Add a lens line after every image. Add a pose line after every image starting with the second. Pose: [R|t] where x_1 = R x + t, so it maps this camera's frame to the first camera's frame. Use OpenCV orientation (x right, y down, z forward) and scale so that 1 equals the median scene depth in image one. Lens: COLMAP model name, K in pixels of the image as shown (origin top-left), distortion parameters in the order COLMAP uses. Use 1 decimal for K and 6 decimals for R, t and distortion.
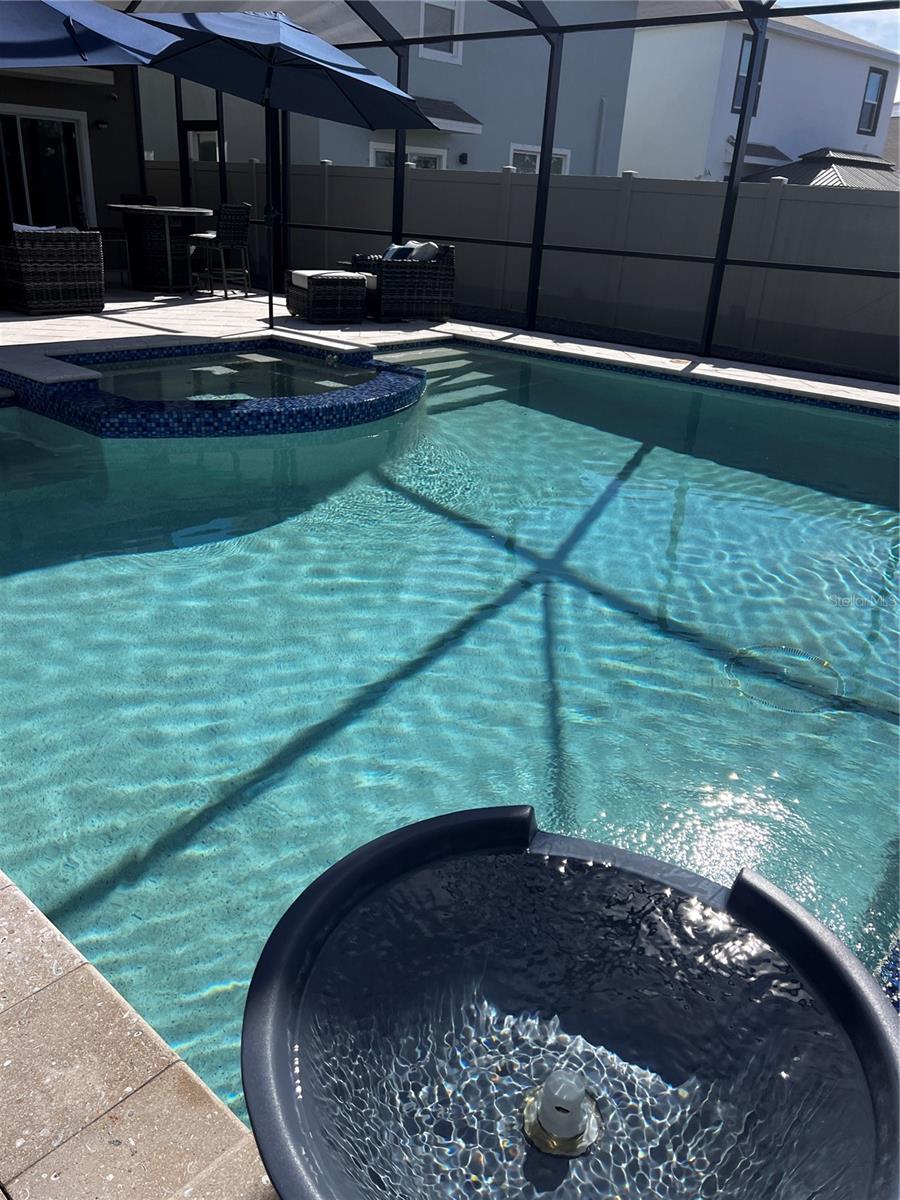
lens RADIAL K [[960.3, 0, 448.0], [0, 960.3, 622.5], [0, 0, 1]] dist [0.009614, -0.013906]
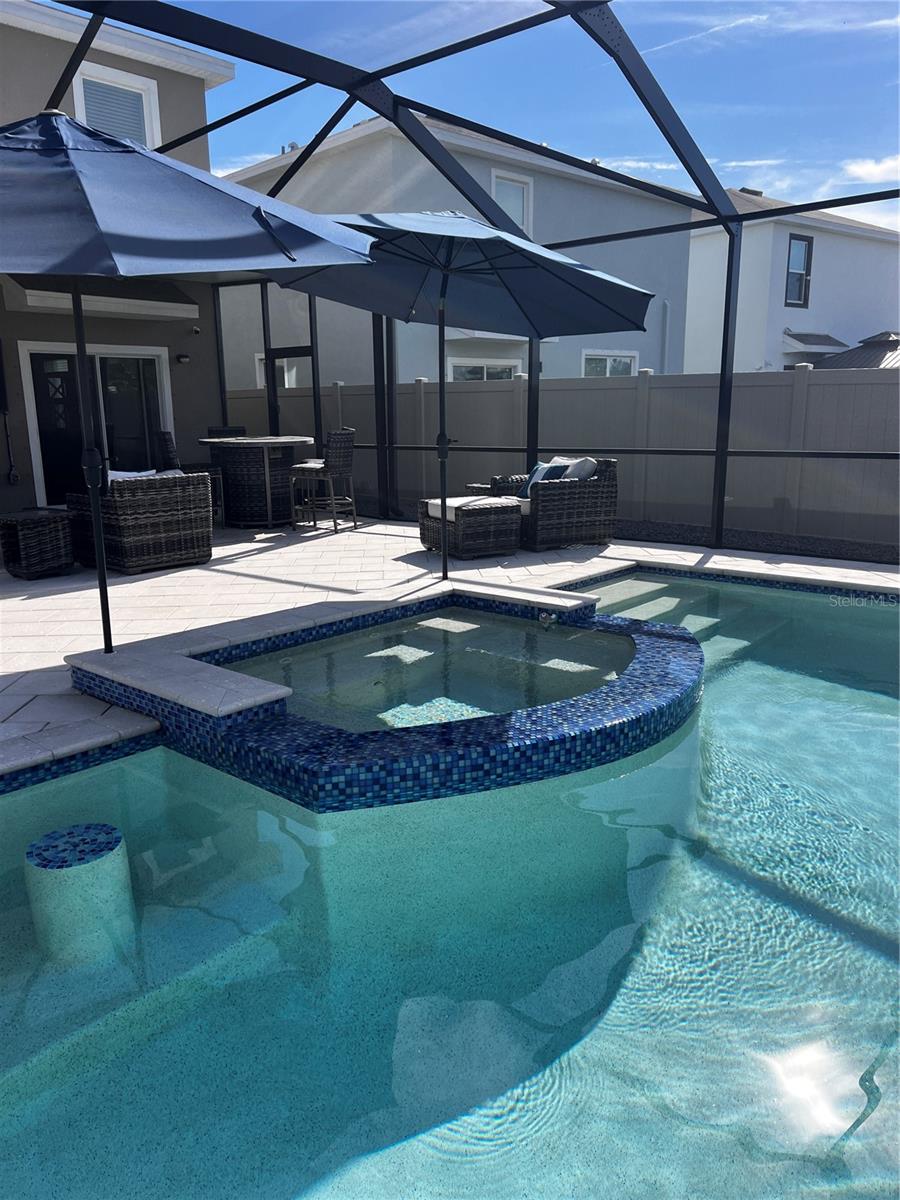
lens RADIAL K [[916.3, 0, 444.2], [0, 916.3, 600.9], [0, 0, 1]] dist [0.063223, -0.081628]
pose [[0.997756, -0.066766, -0.005058, -0.177259], [0.064337, 0.976895, -0.203808, -0.130719], [0.018548, 0.203025, 0.978998, 0.257539]]
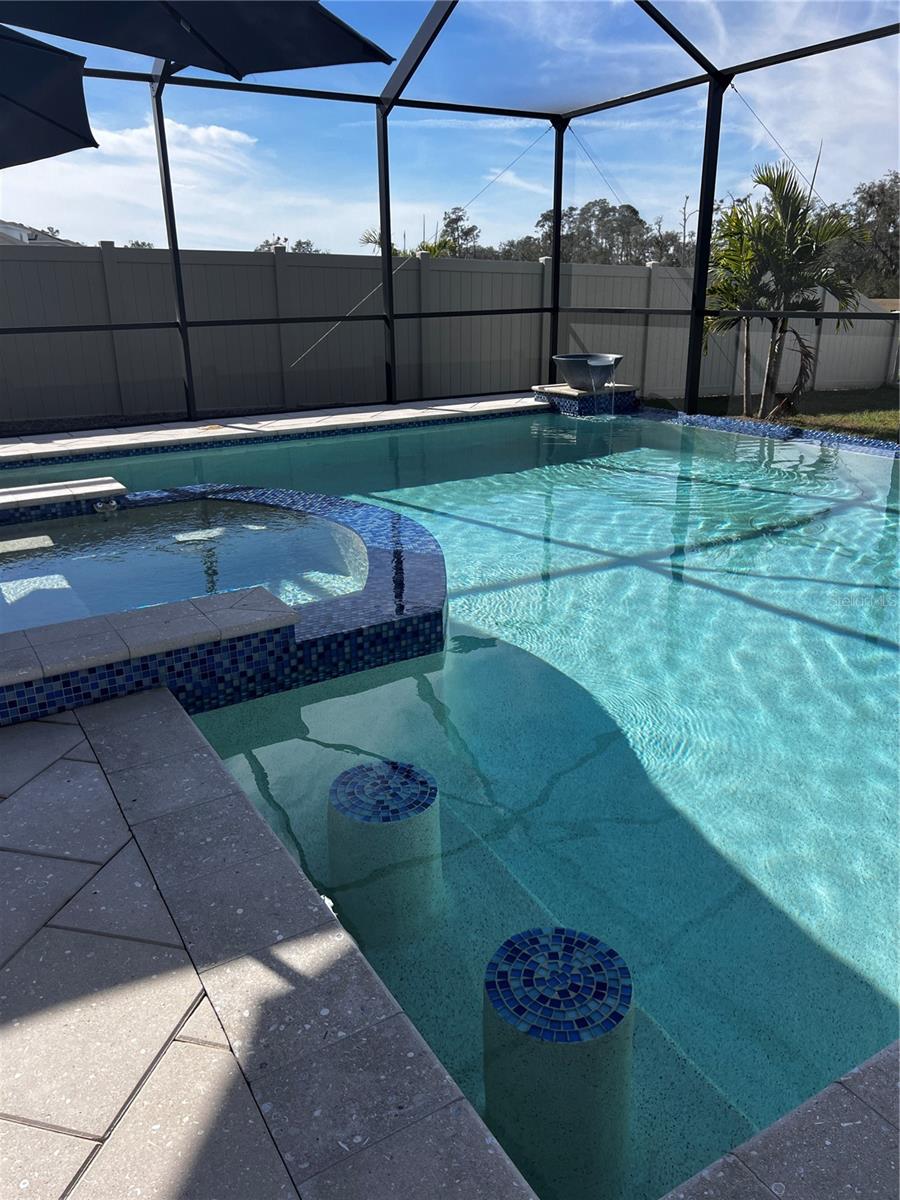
lens RADIAL K [[895.9, 0, 451.3], [0, 895.9, 612.8], [0, 0, 1]] dist [0.055889, -0.064585]
pose [[0.267242, -0.380931, 0.885140, -0.580862], [0.411348, 0.875750, 0.252696, -0.239294], [-0.871421, 0.296570, 0.390733, 0.487405]]
